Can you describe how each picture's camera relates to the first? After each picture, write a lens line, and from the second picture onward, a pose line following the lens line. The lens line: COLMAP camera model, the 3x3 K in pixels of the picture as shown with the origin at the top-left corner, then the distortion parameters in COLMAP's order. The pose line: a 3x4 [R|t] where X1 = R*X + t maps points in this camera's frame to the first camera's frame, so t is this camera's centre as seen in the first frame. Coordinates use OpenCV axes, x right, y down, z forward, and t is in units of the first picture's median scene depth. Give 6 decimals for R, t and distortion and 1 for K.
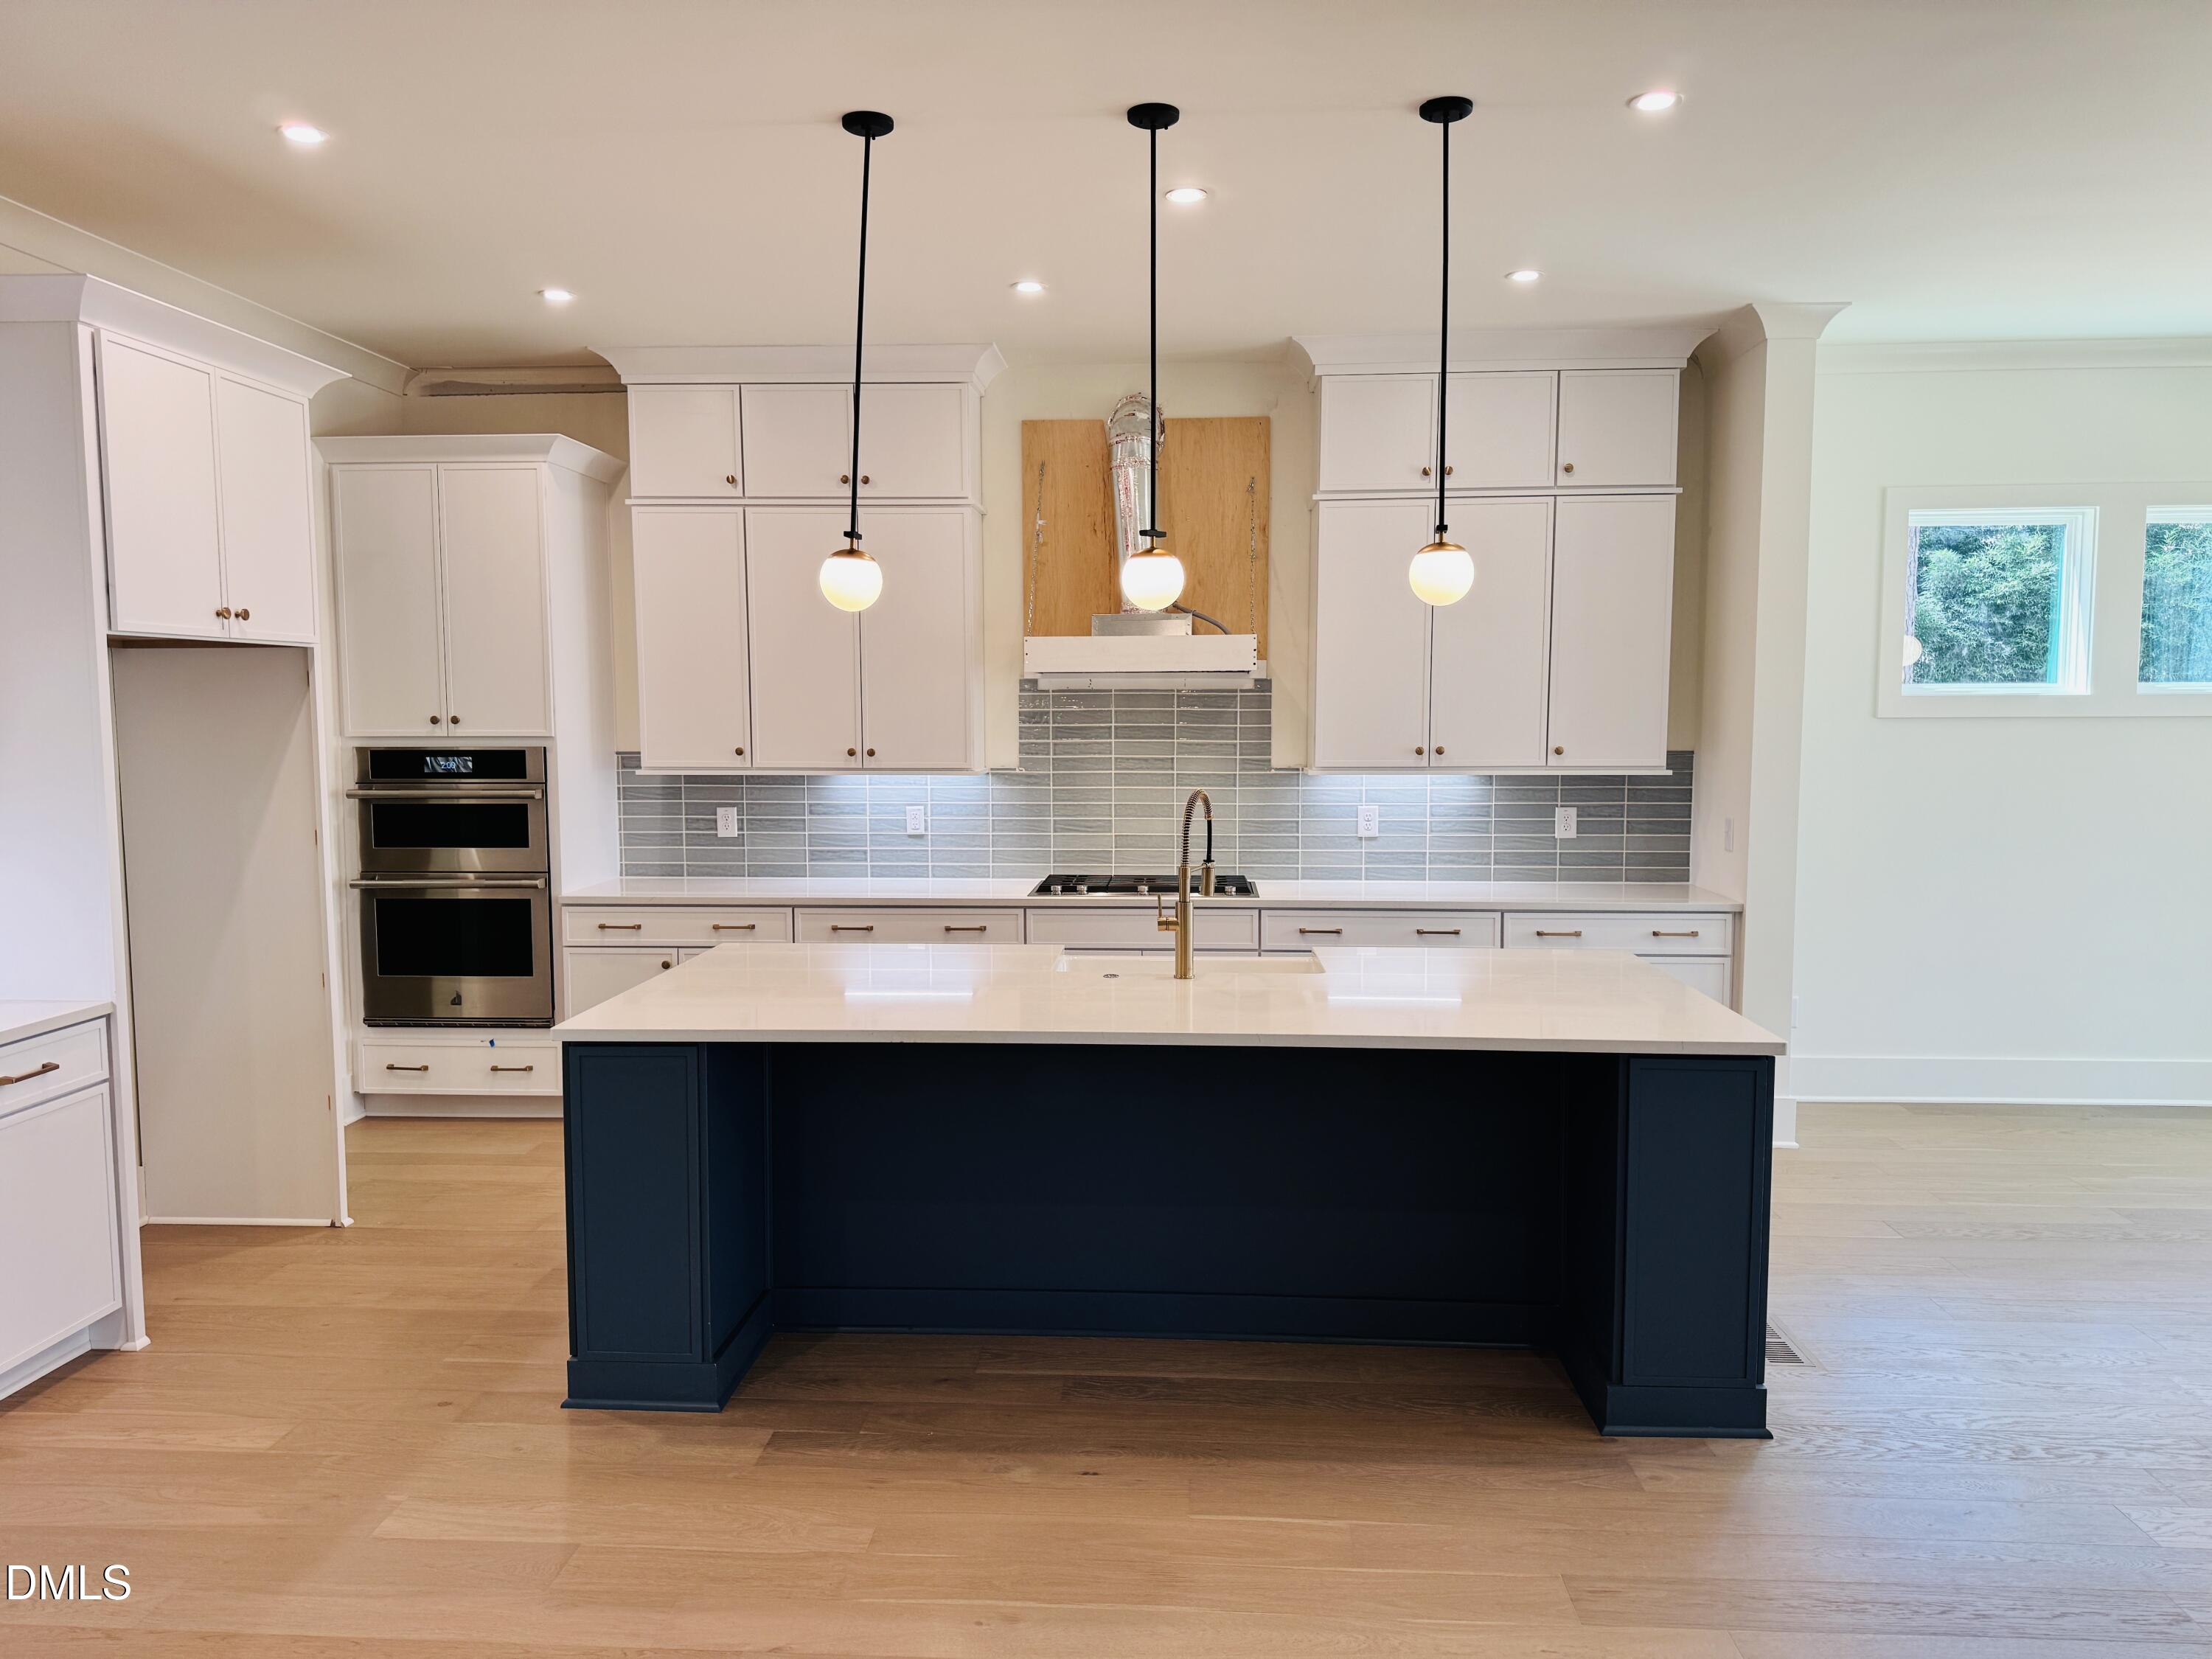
lens RADIAL K [[1545.1, 0, 1108.6], [0, 1545.1, 839.8], [0, 0, 1]] dist [0.036550, -0.016292]
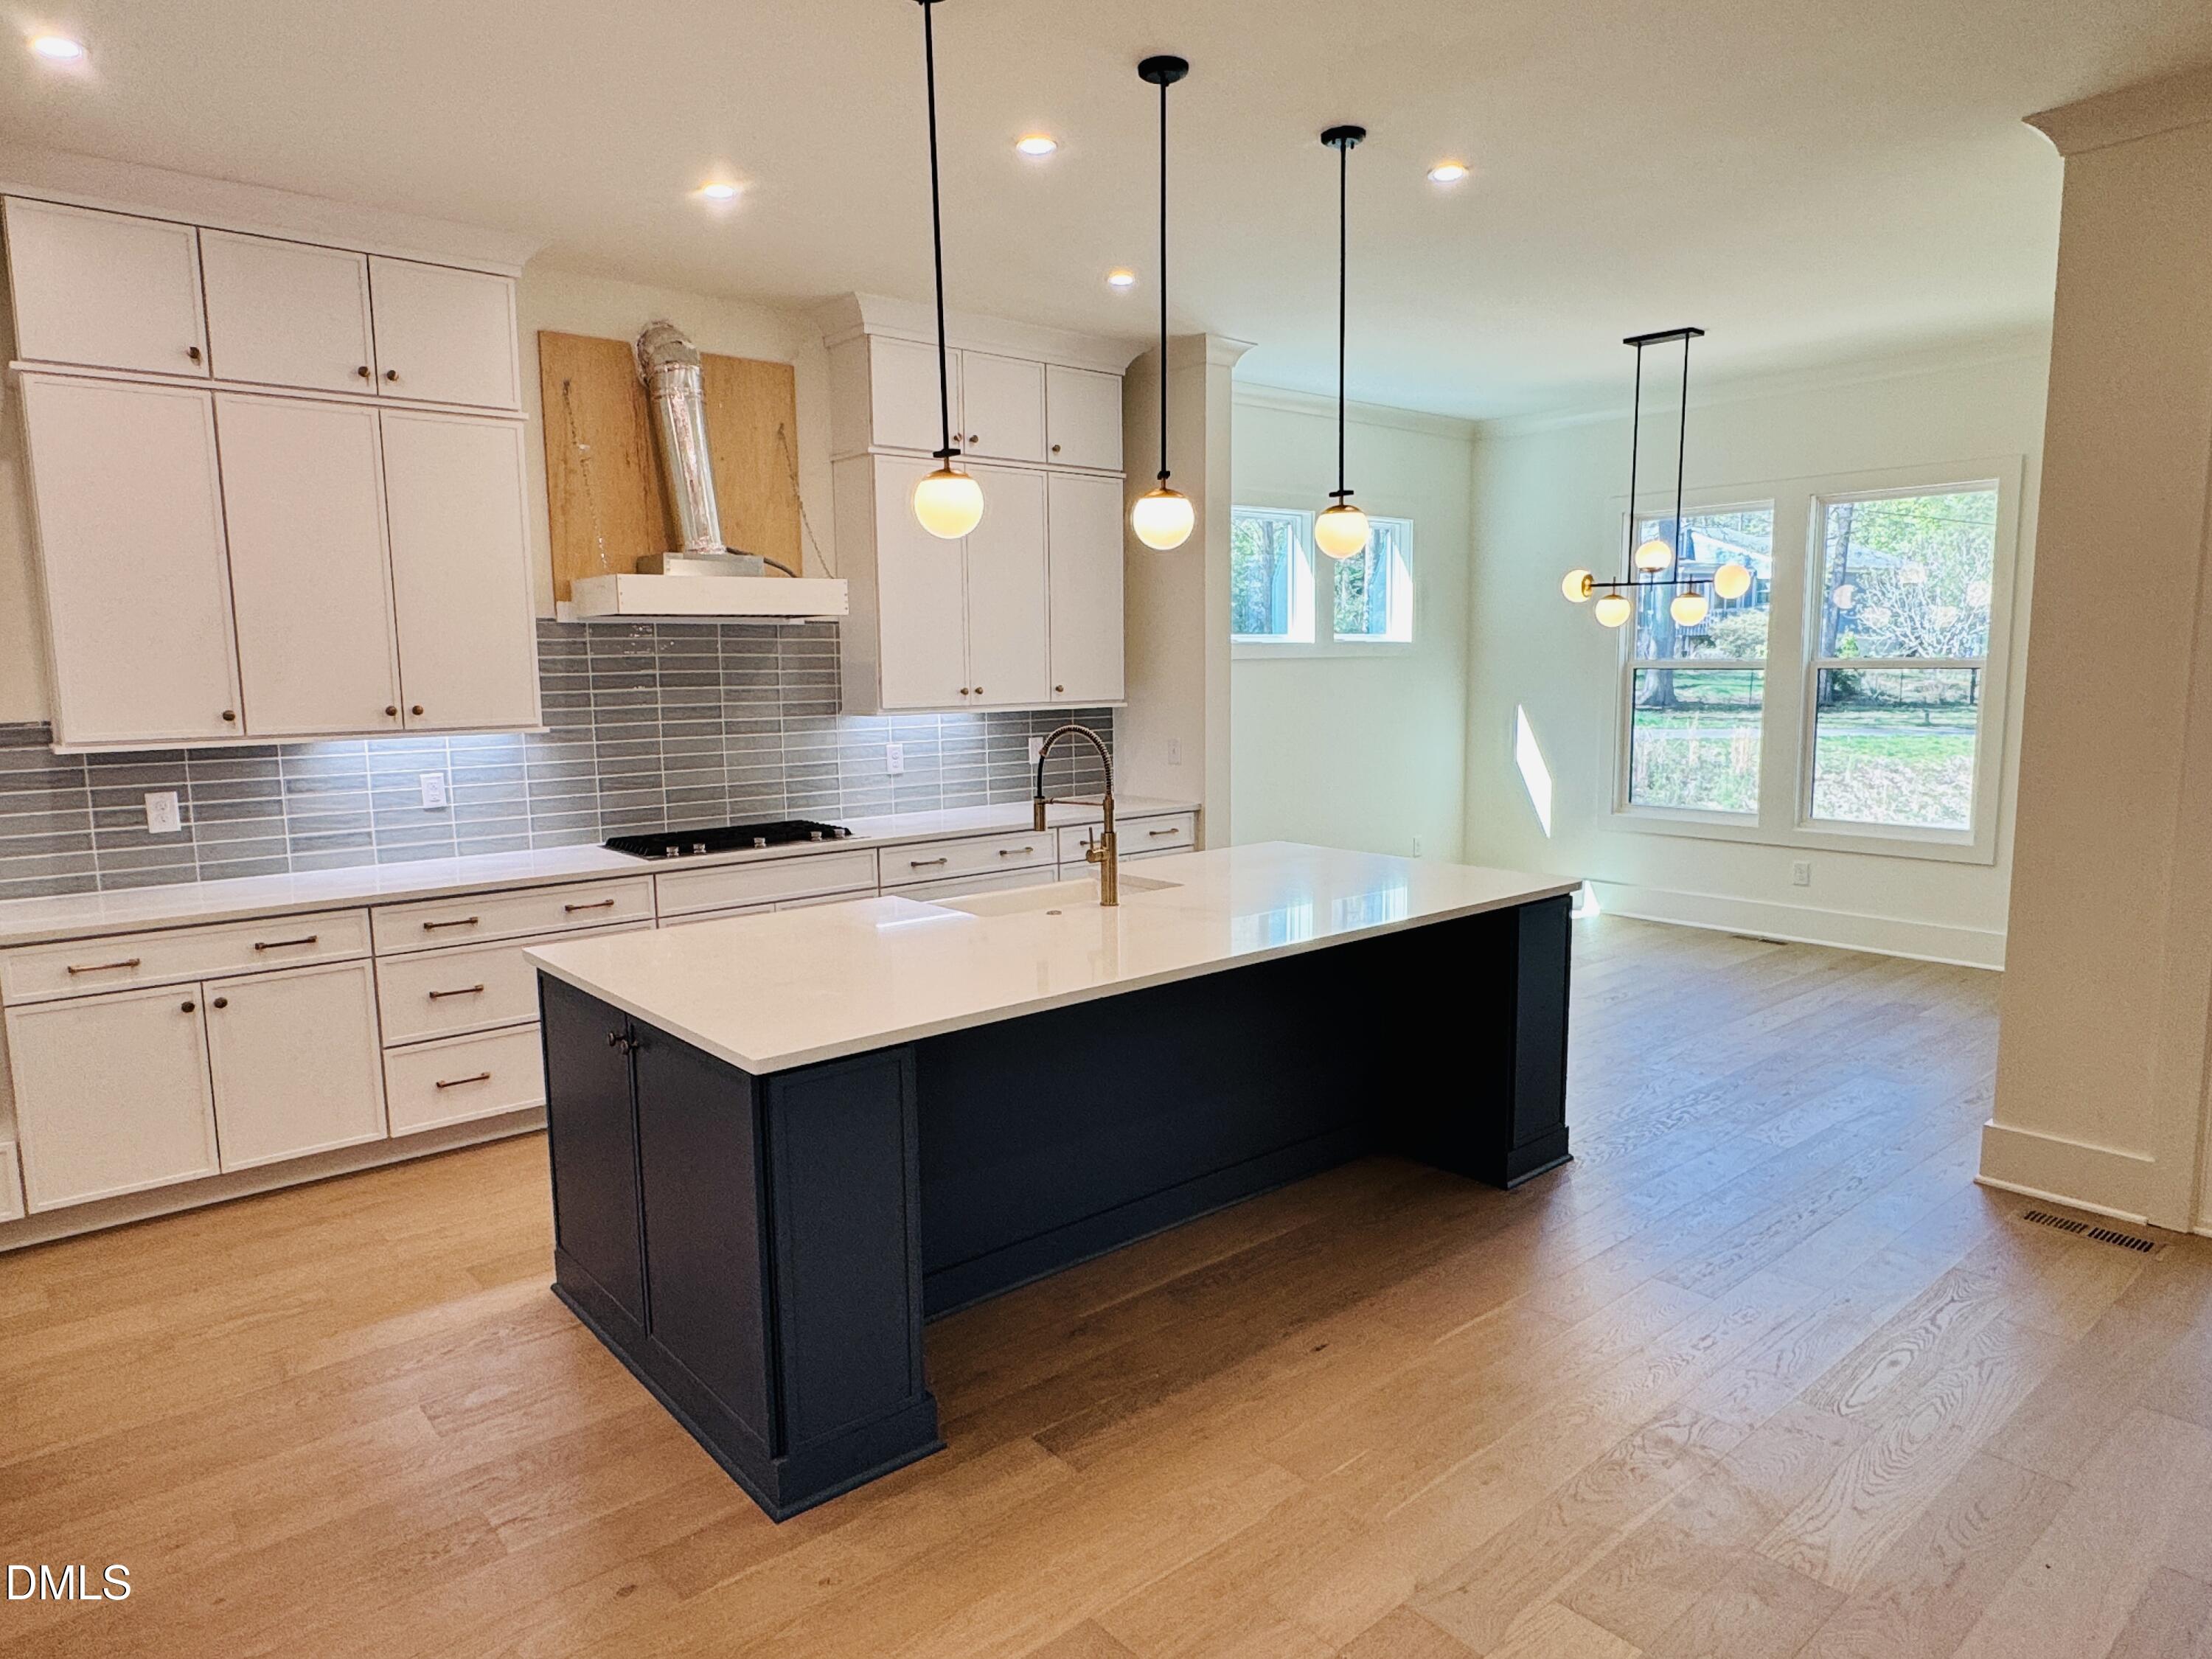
lens RADIAL K [[1356.9, 0, 1106.9], [0, 1356.9, 835.8], [0, 0, 1]] dist [0.003070, -0.010204]
pose [[0.723023, -0.098080, 0.683827, -0.384969], [0.070306, 0.995178, 0.068401, -0.013386], [-0.687238, -0.001378, 0.726431, 0.216091]]
